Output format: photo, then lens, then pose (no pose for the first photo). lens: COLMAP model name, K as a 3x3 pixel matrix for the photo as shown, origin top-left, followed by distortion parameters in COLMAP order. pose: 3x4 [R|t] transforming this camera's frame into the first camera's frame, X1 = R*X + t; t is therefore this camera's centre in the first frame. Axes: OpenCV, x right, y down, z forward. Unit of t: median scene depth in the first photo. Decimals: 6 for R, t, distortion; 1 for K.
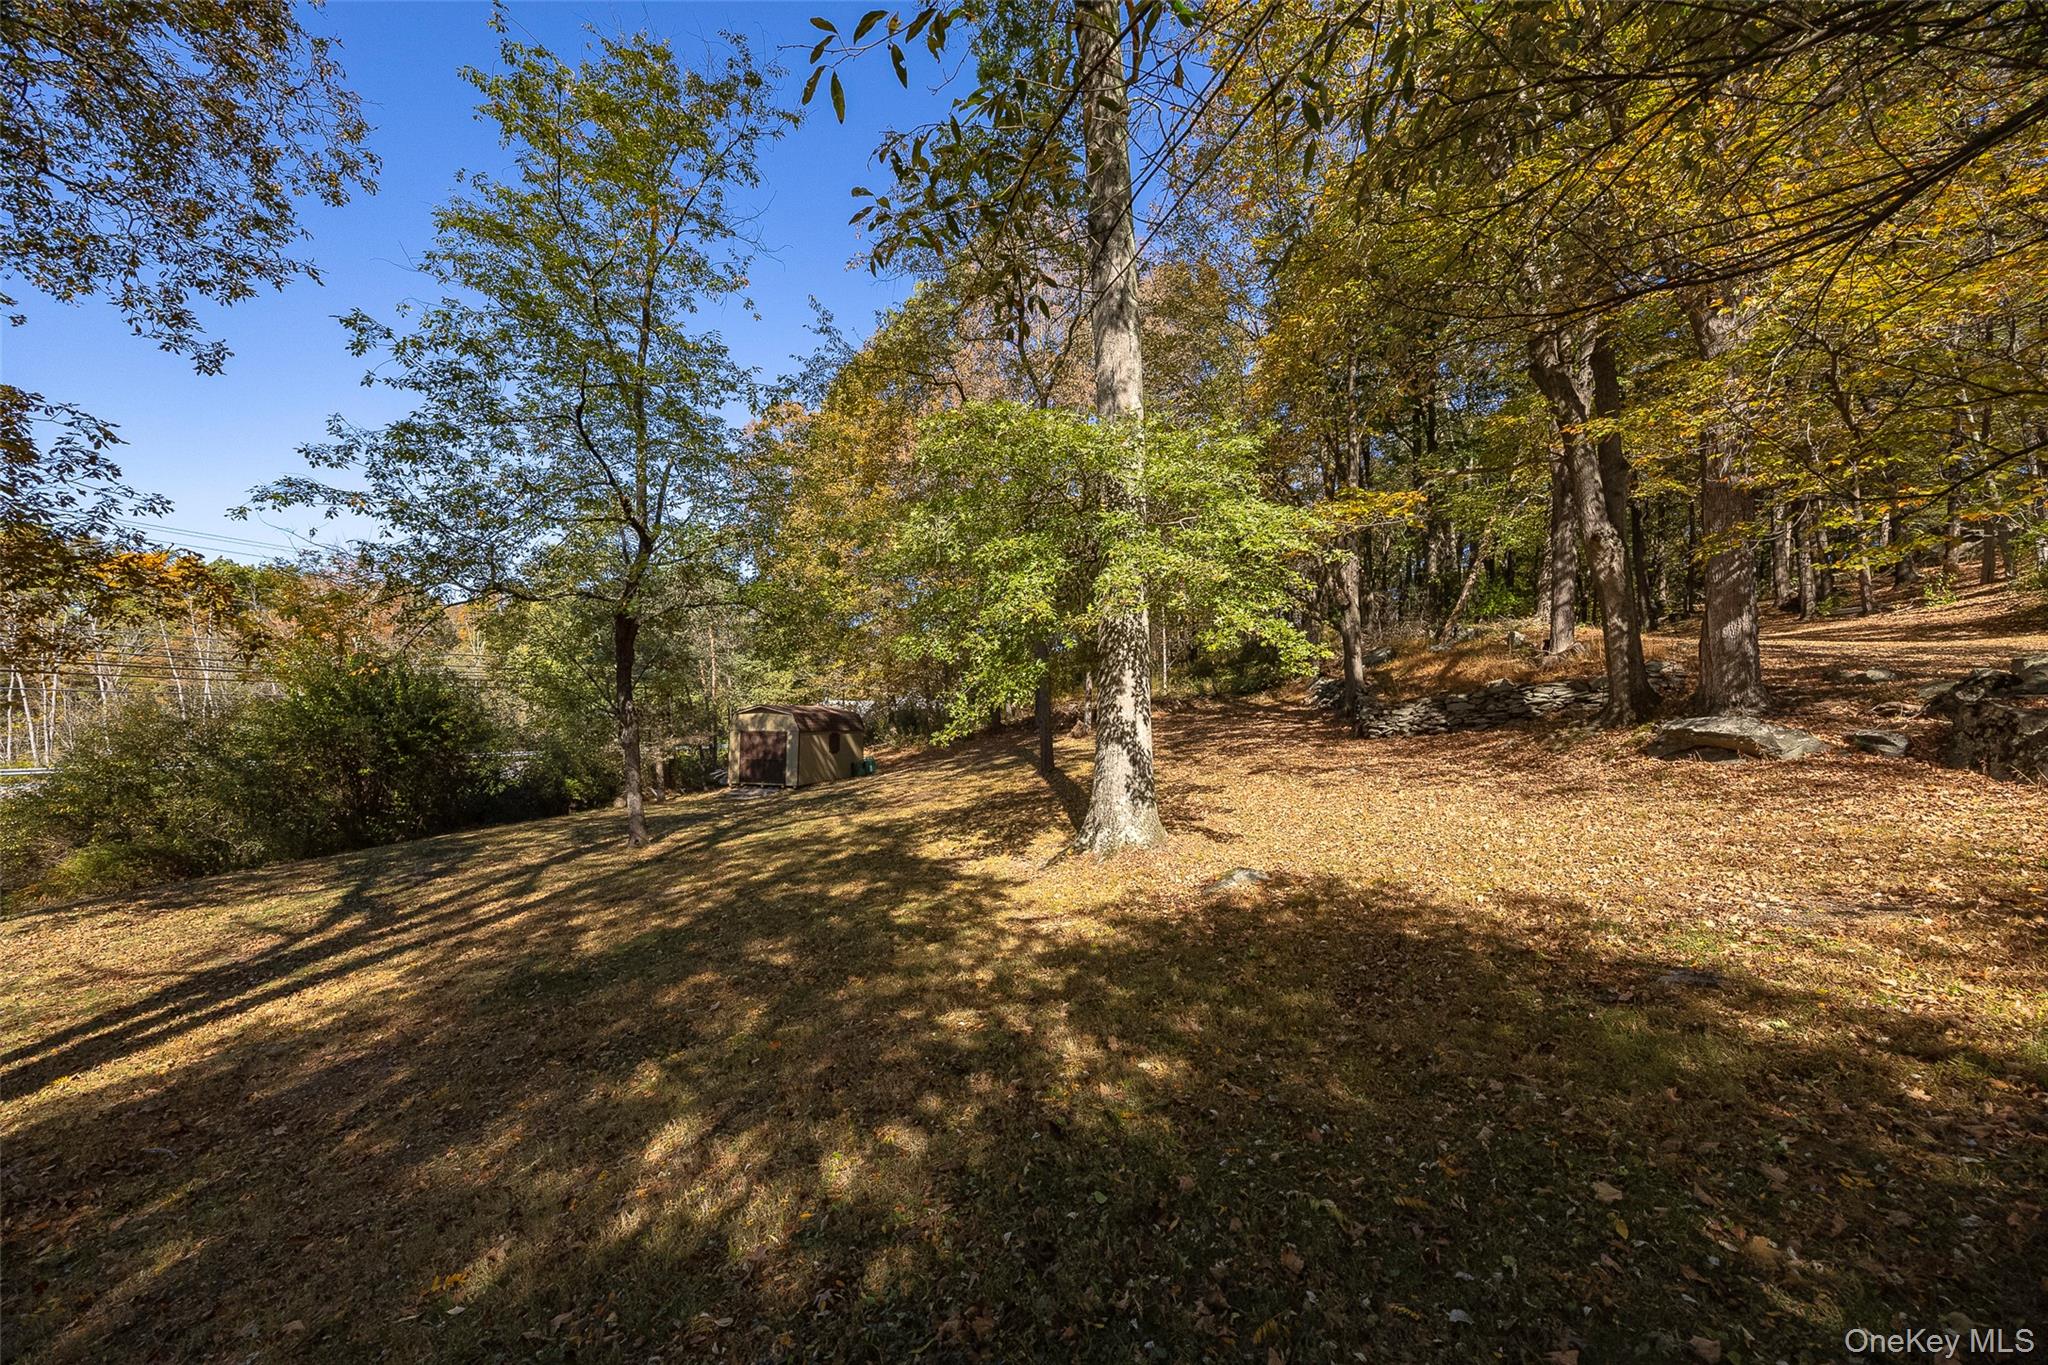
lens RADIAL K [[791.0, 0, 1026.4], [0, 791.0, 688.8], [0, 0, 1]] dist [0.000747, 0.000099]
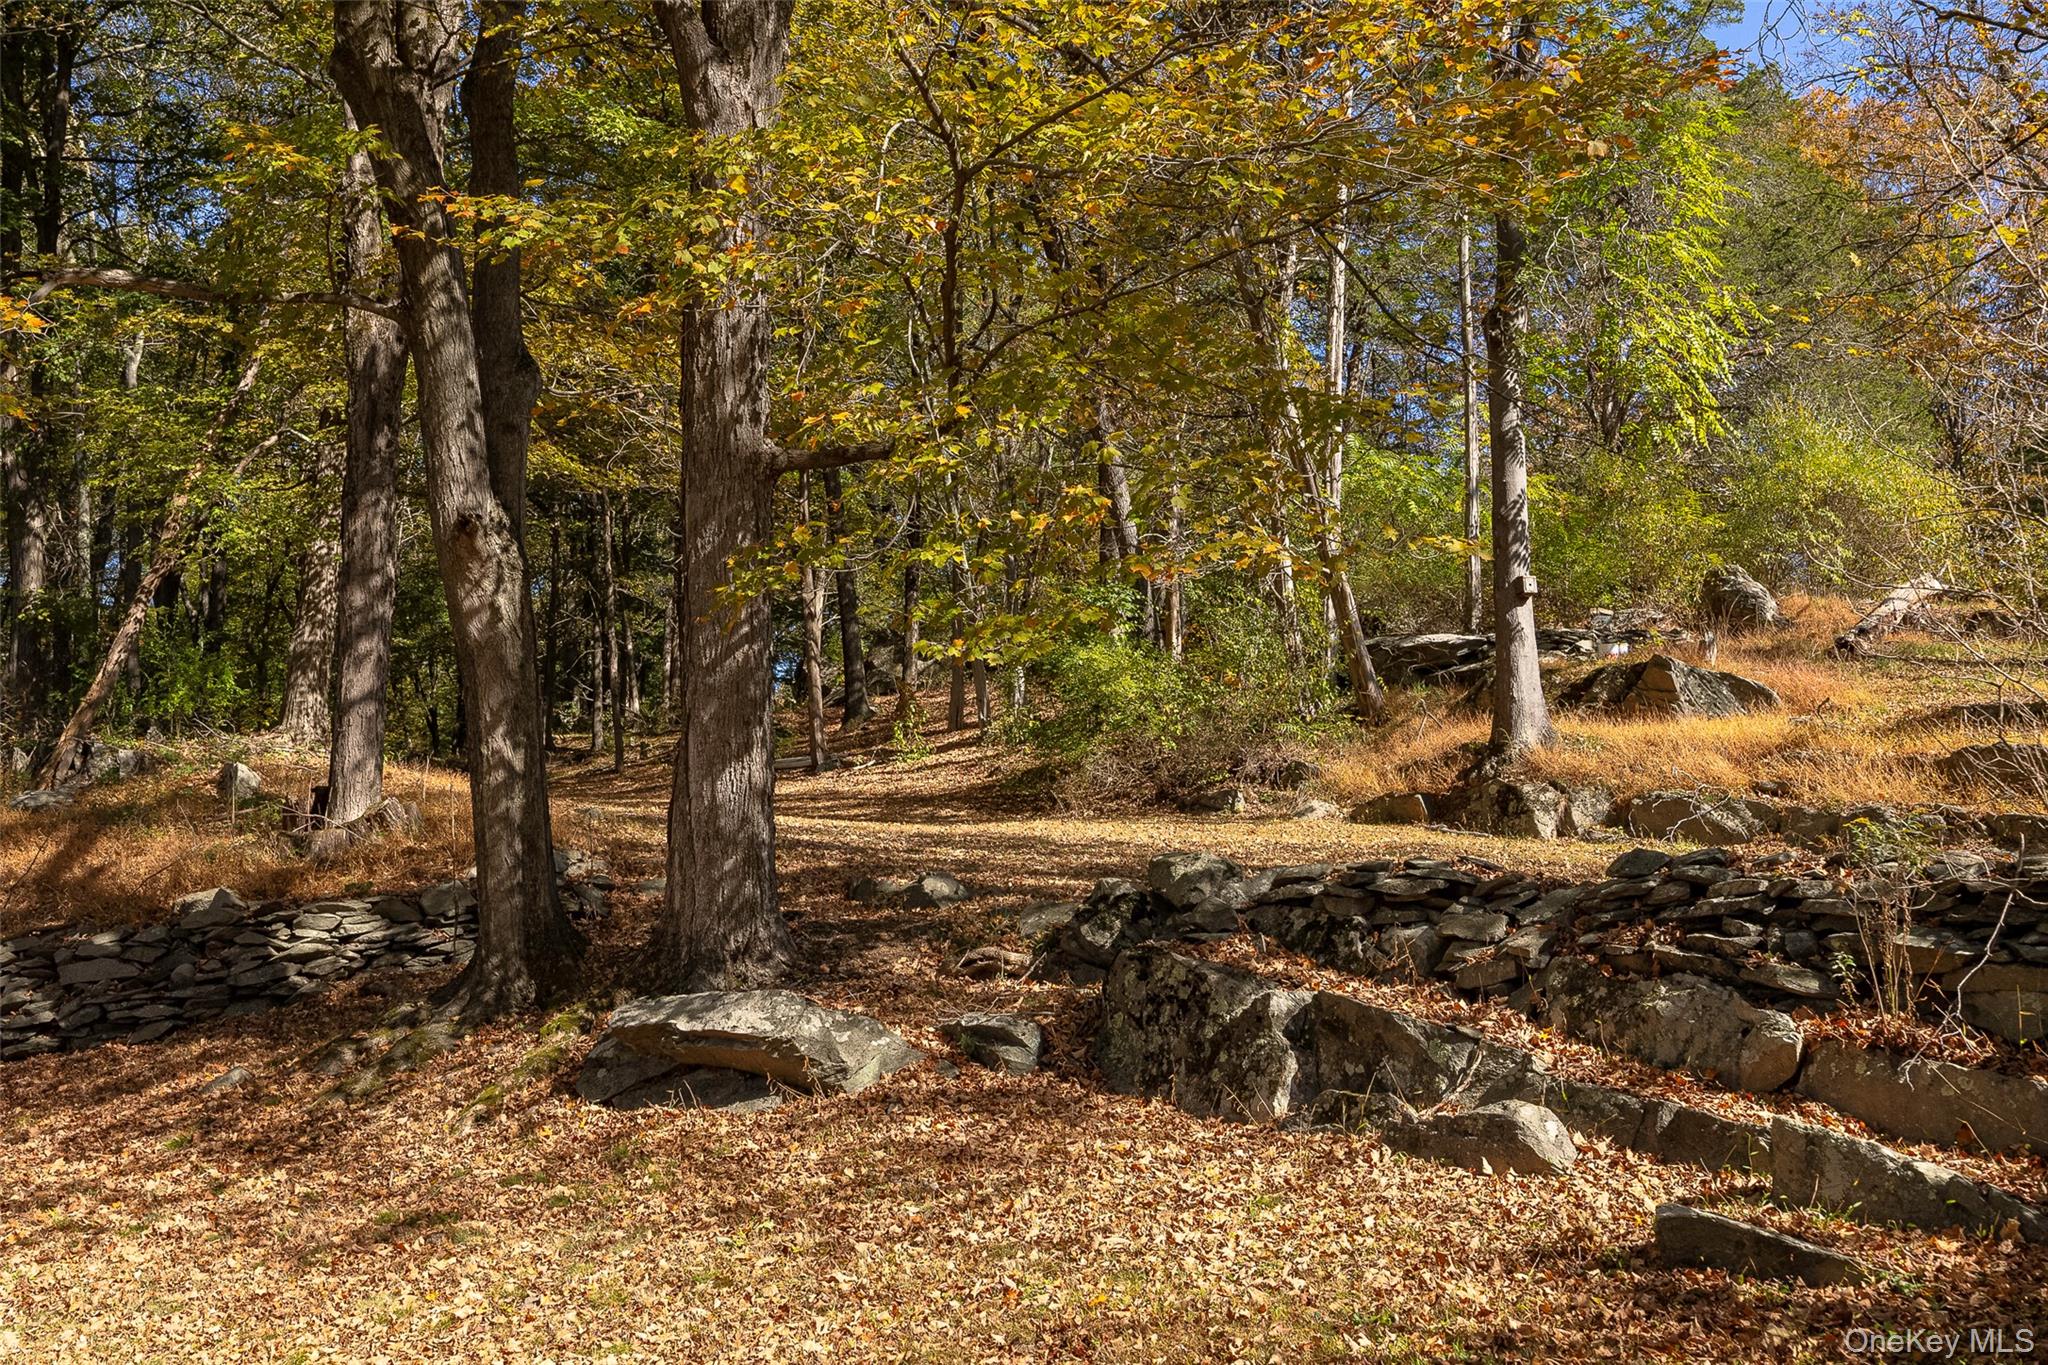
lens RADIAL K [[1945.2, 0, 1024.0], [0, 1945.2, 682.5], [0, 0, 1]] dist [-0.010763, -0.002484]
pose [[0.577644, 0.091028, 0.811197, 0.113177], [0.001654, 0.993630, -0.112677, -0.007584], [-0.816287, 0.066429, 0.573814, 0.236105]]
